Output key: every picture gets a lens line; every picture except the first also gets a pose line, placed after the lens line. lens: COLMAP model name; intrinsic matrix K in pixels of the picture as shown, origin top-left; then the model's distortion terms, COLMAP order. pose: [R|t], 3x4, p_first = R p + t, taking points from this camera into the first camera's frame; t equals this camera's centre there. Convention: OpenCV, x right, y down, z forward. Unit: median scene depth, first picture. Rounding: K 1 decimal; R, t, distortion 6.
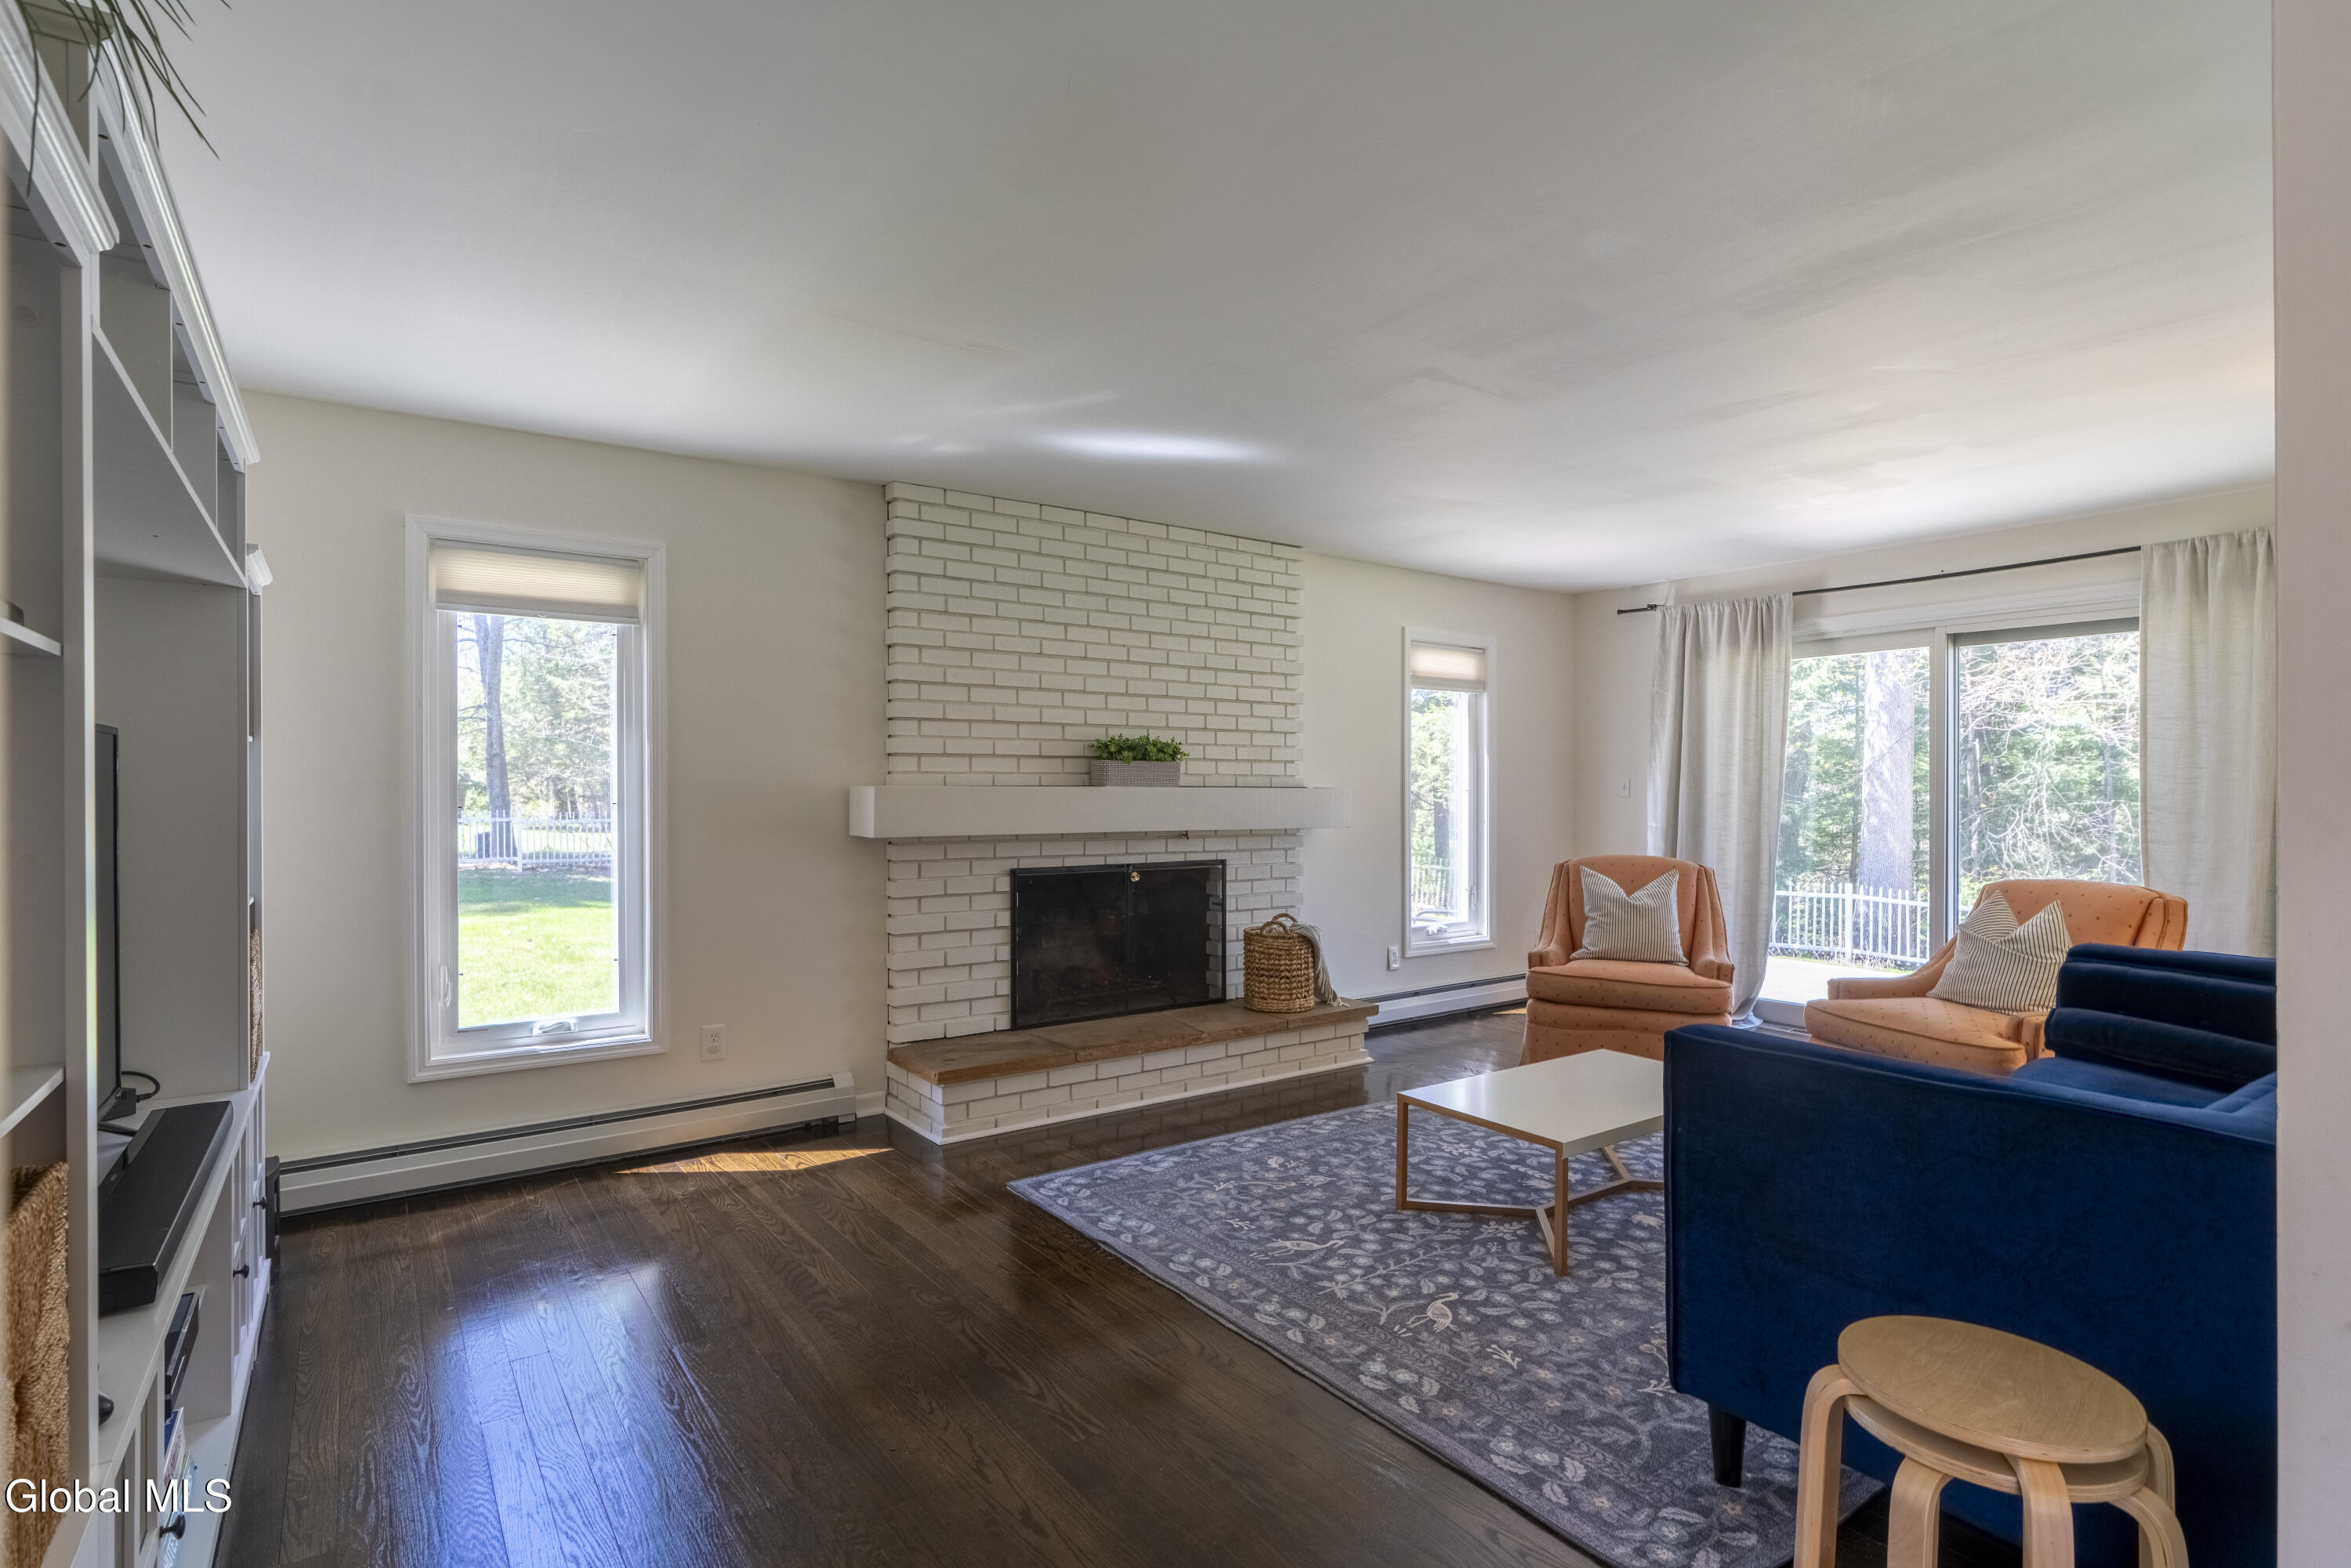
lens RADIAL K [[1165.4, 0, 1175.4], [0, 1165.4, 783.9], [0, 0, 1]] dist [0.003100, 0.000404]
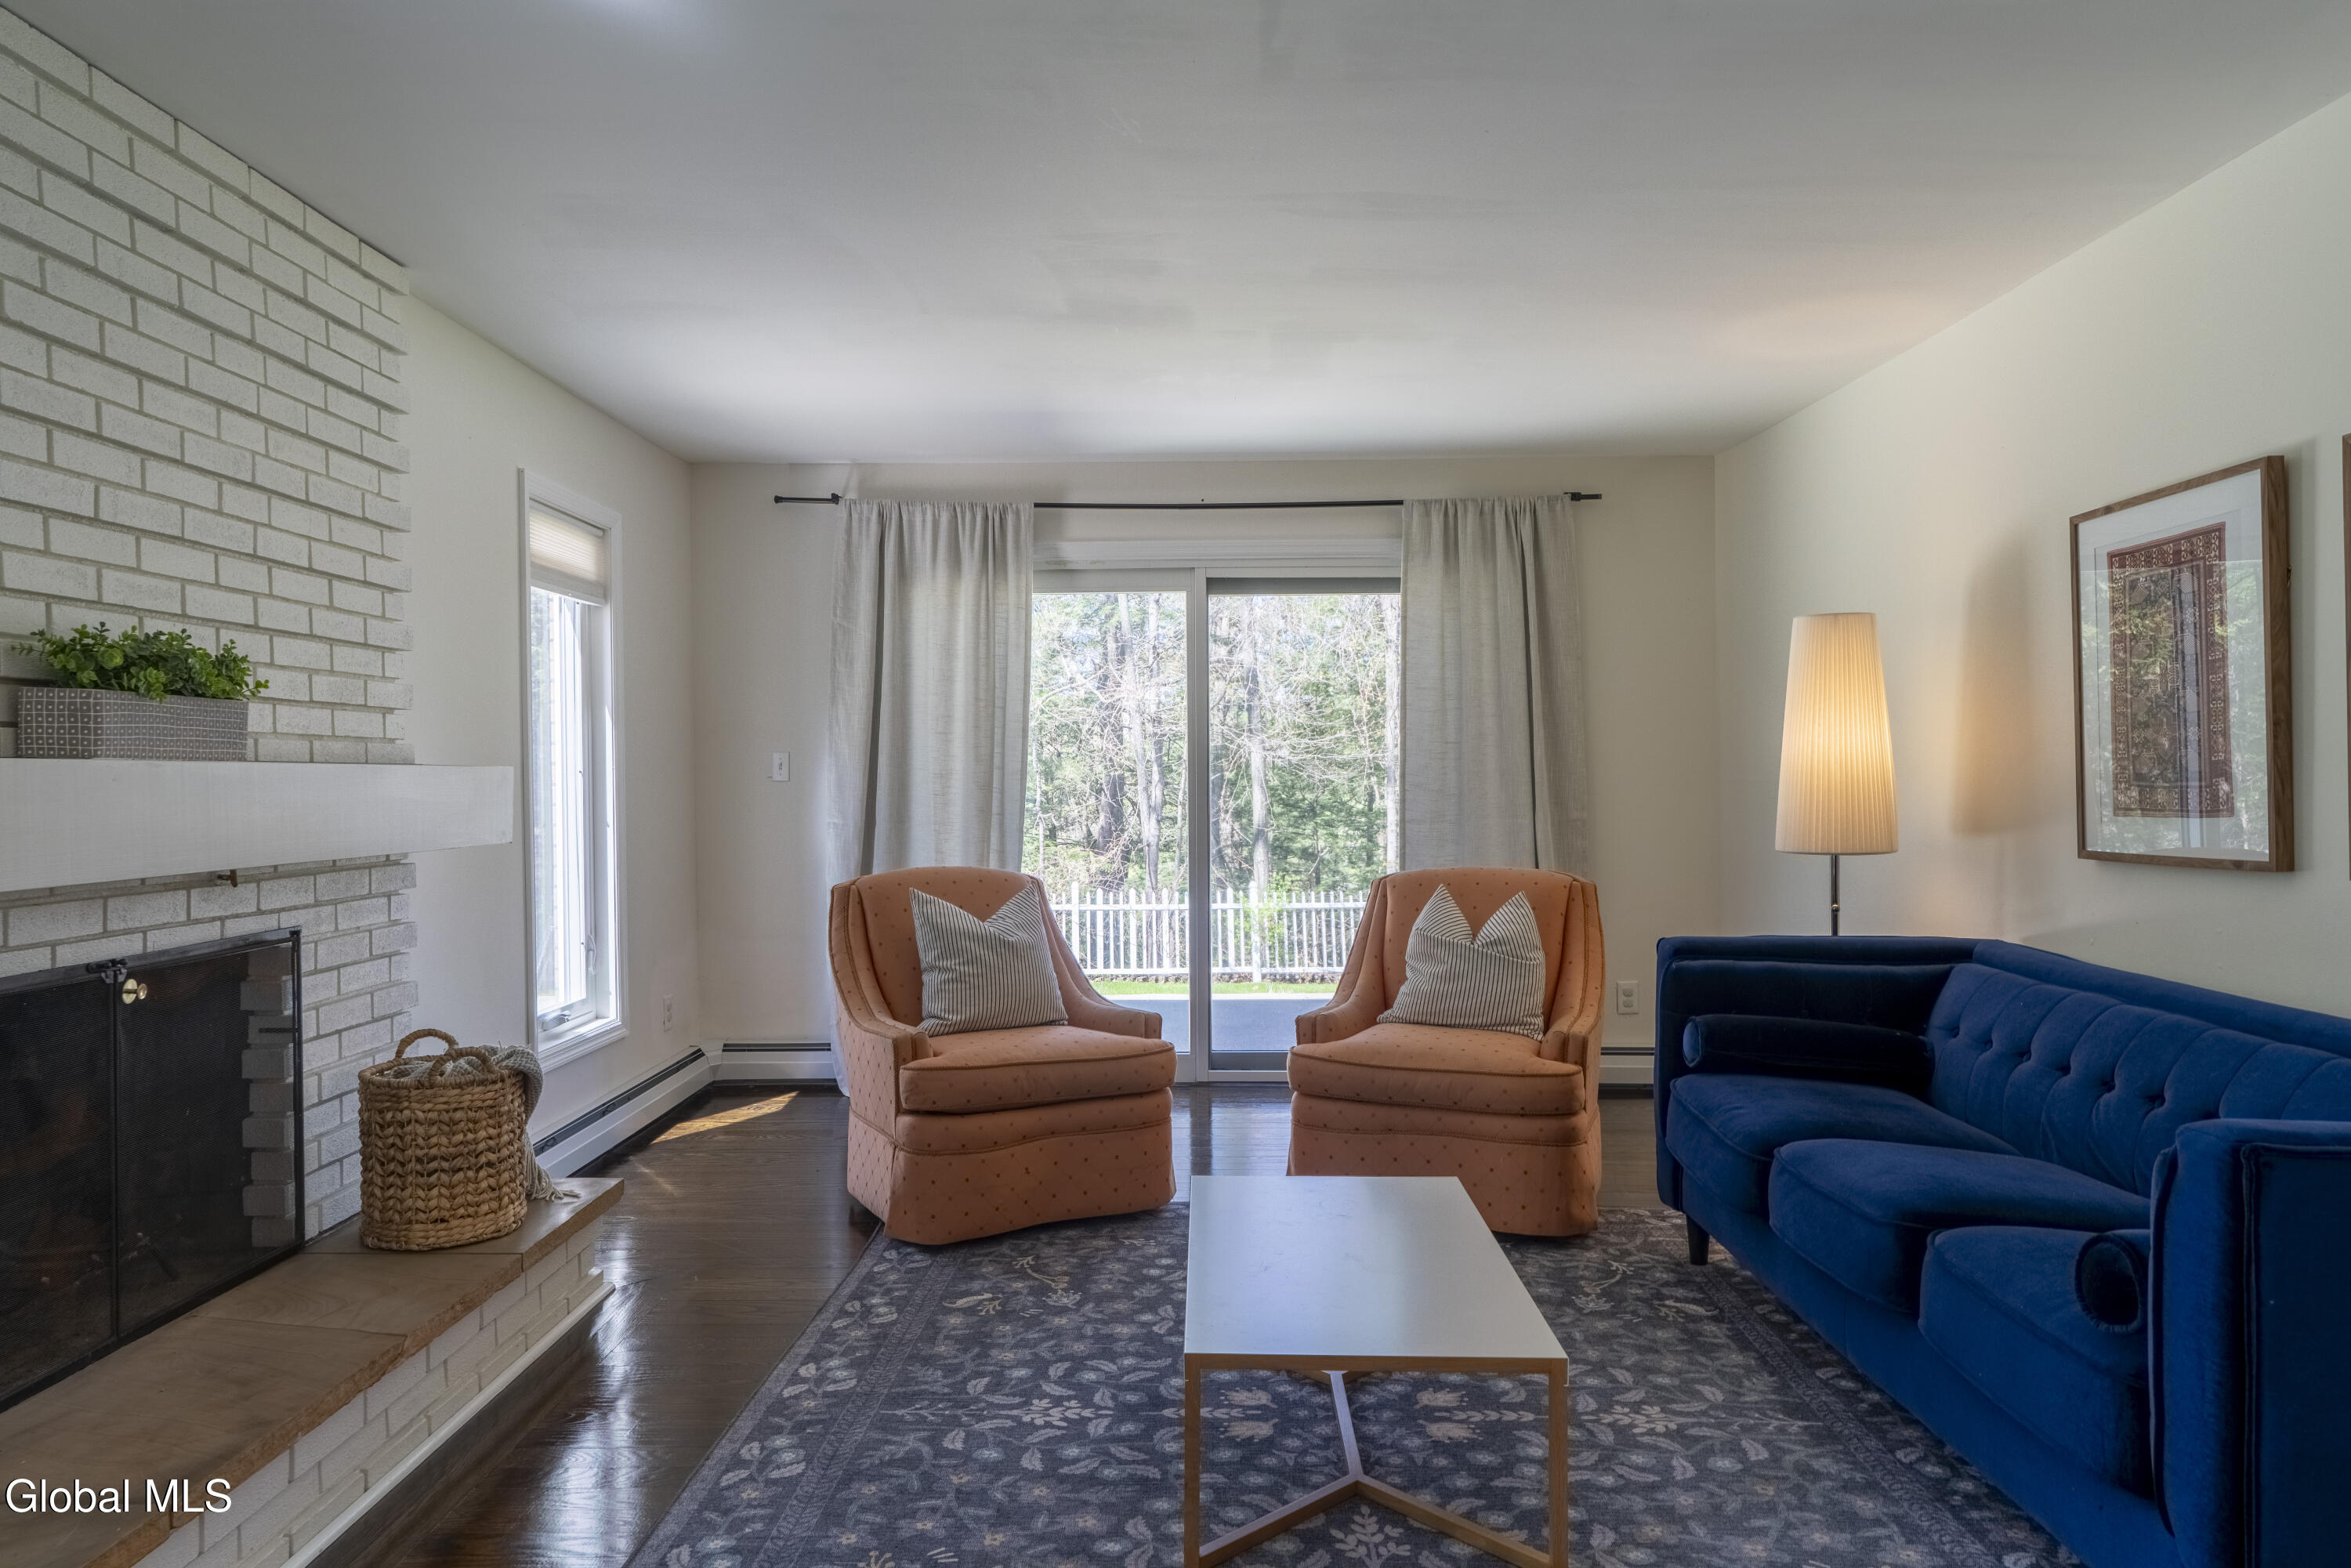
lens RADIAL K [[1511.6, 0, 1166.0], [0, 1511.6, 799.2], [0, 0, 1]] dist [-0.007101, -0.001912]
pose [[0.598146, -0.018506, 0.801174, -0.227090], [0.002416, 0.999770, 0.021290, 0.005277], [-0.801384, -0.010798, 0.598053, 0.411497]]
